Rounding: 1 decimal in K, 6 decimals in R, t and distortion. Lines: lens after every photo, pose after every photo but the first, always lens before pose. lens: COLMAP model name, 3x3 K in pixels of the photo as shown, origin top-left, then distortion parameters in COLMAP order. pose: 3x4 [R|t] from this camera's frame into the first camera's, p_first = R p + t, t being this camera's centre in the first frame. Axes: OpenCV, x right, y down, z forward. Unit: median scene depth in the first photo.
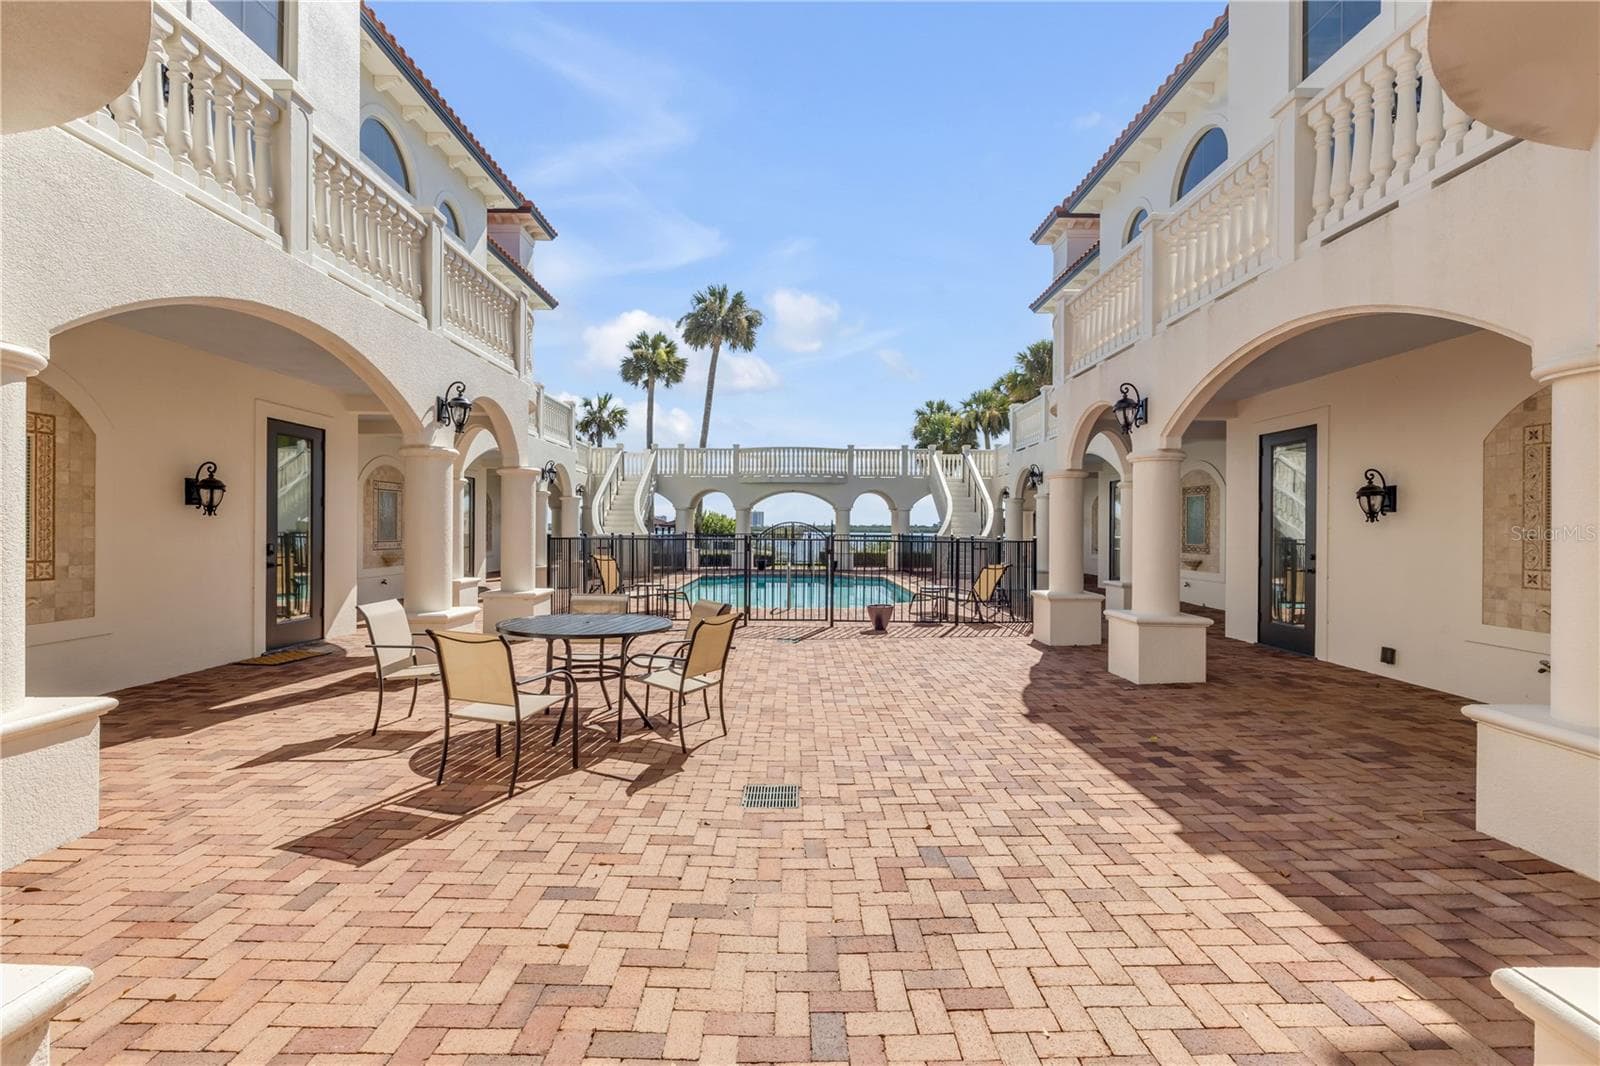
lens RADIAL K [[730.7, 0, 800.0], [0, 730.7, 533.0], [0, 0, 1]] dist [0.005025, 0.000651]
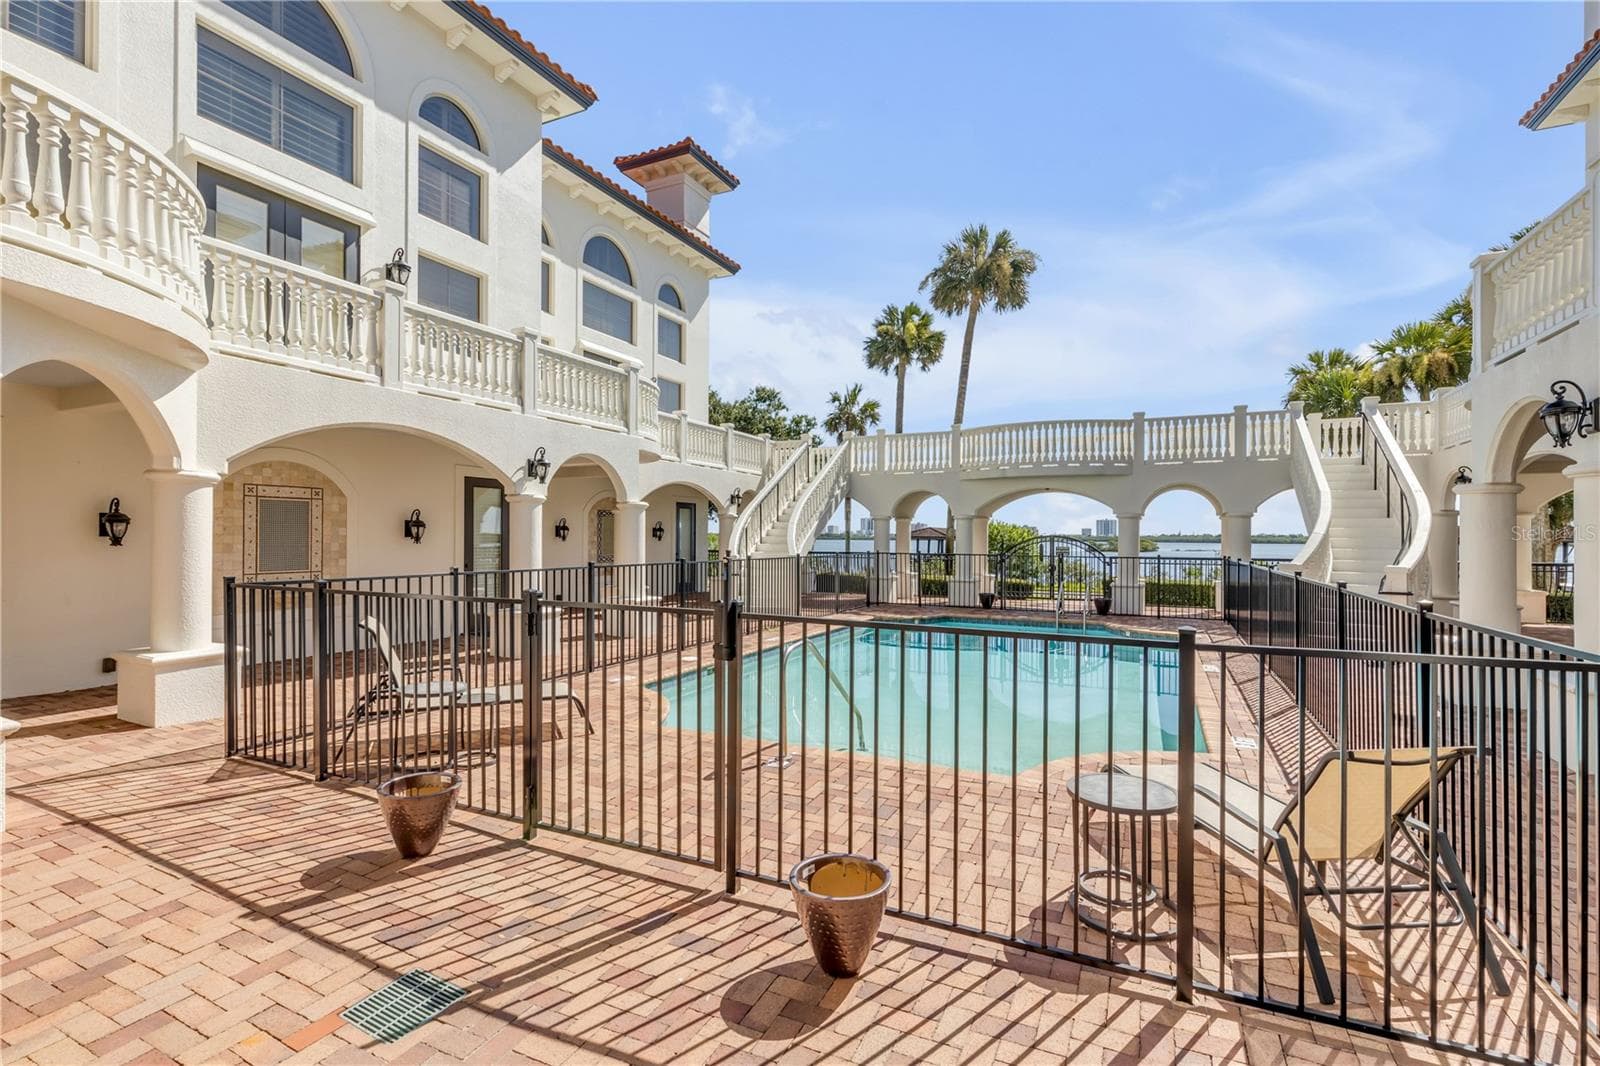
lens RADIAL K [[730.7, 0, 800.0], [0, 730.7, 533.0], [0, 0, 1]] dist [0.005025, 0.000651]
pose [[0.894496, -0.004508, -0.447052, 0.065037], [-0.001447, 0.999915, -0.012978, -0.006600], [0.447073, 0.012255, 0.894414, 0.226915]]
